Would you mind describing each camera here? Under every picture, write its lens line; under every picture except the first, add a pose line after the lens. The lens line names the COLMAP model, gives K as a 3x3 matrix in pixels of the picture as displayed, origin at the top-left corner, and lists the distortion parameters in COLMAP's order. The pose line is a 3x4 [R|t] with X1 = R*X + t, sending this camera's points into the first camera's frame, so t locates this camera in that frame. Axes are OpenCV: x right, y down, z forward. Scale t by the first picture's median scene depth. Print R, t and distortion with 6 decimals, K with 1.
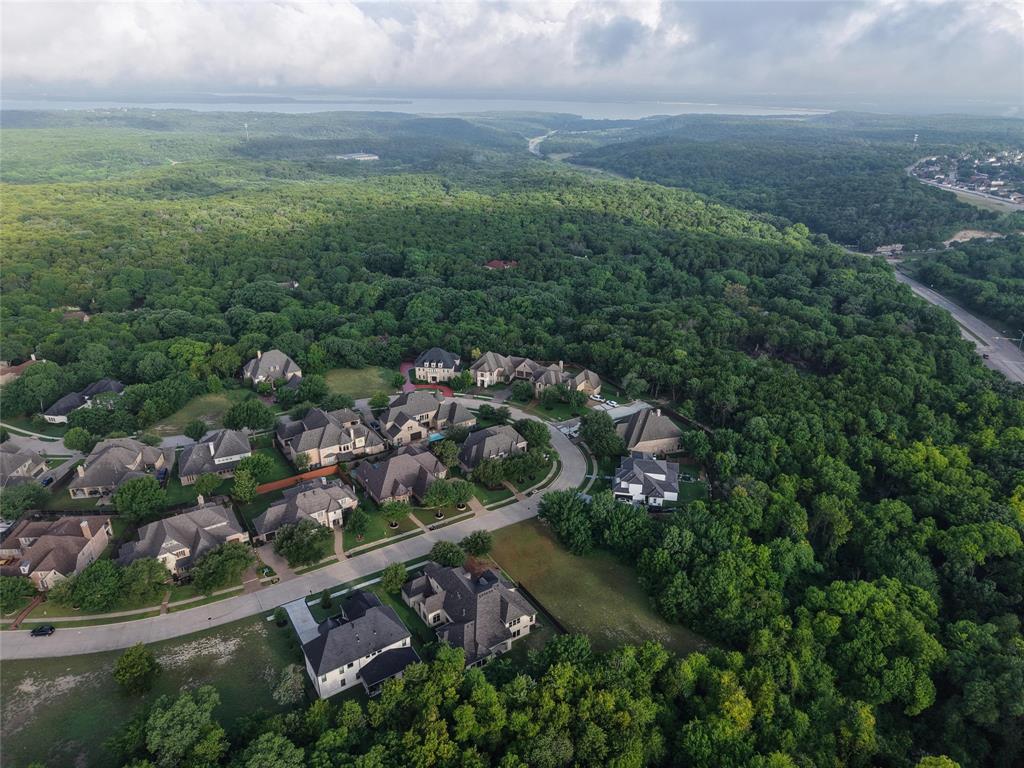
lens RADIAL K [[679.0, 0, 512.0], [0, 679.0, 384.0], [0, 0, 1]] dist [0.024342, -0.023788]
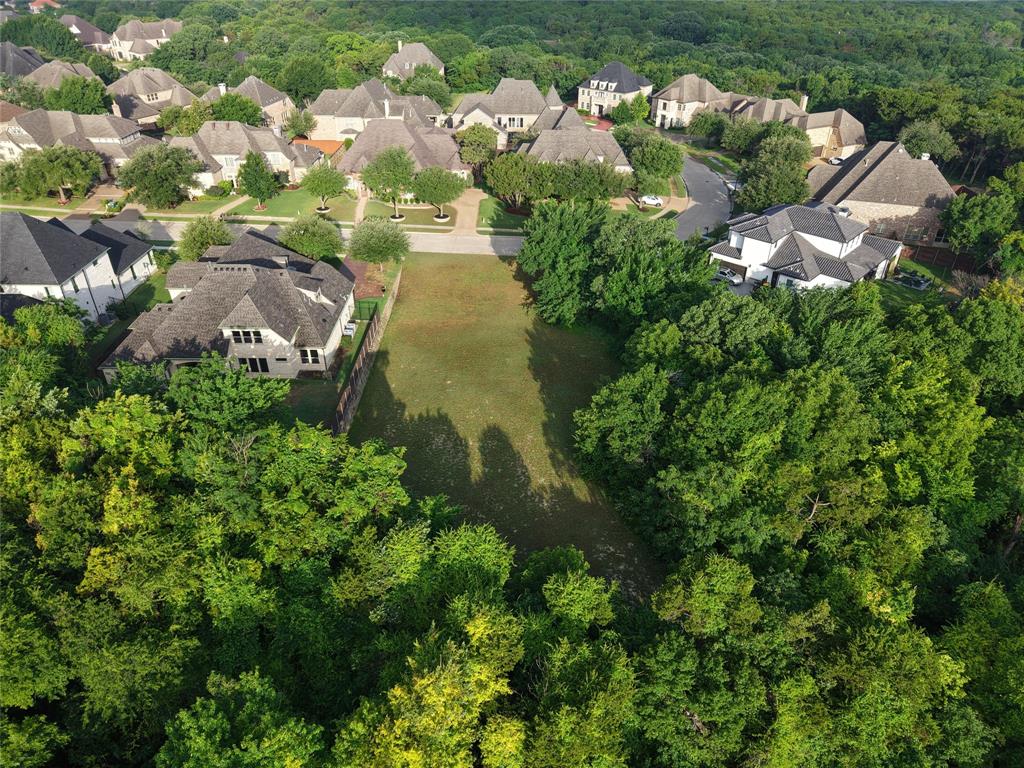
lens RADIAL K [[679.0, 0, 512.0], [0, 679.0, 384.0], [0, 0, 1]] dist [0.024342, -0.023788]
pose [[0.828225, 0.296942, -0.475256, 0.287335], [-0.223943, 0.952789, 0.205043, 0.179354], [0.513705, -0.063392, 0.855622, 0.506081]]
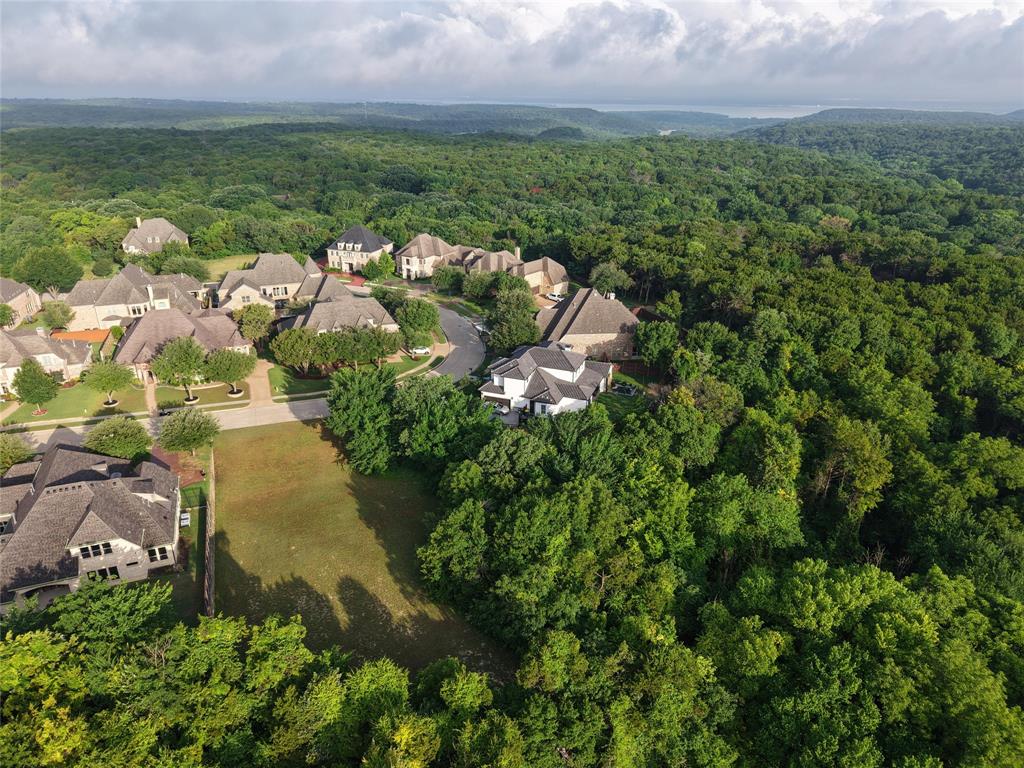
lens RADIAL K [[679.0, 0, 512.0], [0, 679.0, 384.0], [0, 0, 1]] dist [0.024342, -0.023788]
pose [[0.979087, 0.076650, -0.188449, 0.286740], [-0.079387, 0.996819, -0.007007, 0.153573], [0.187313, 0.021821, 0.982058, 0.415160]]
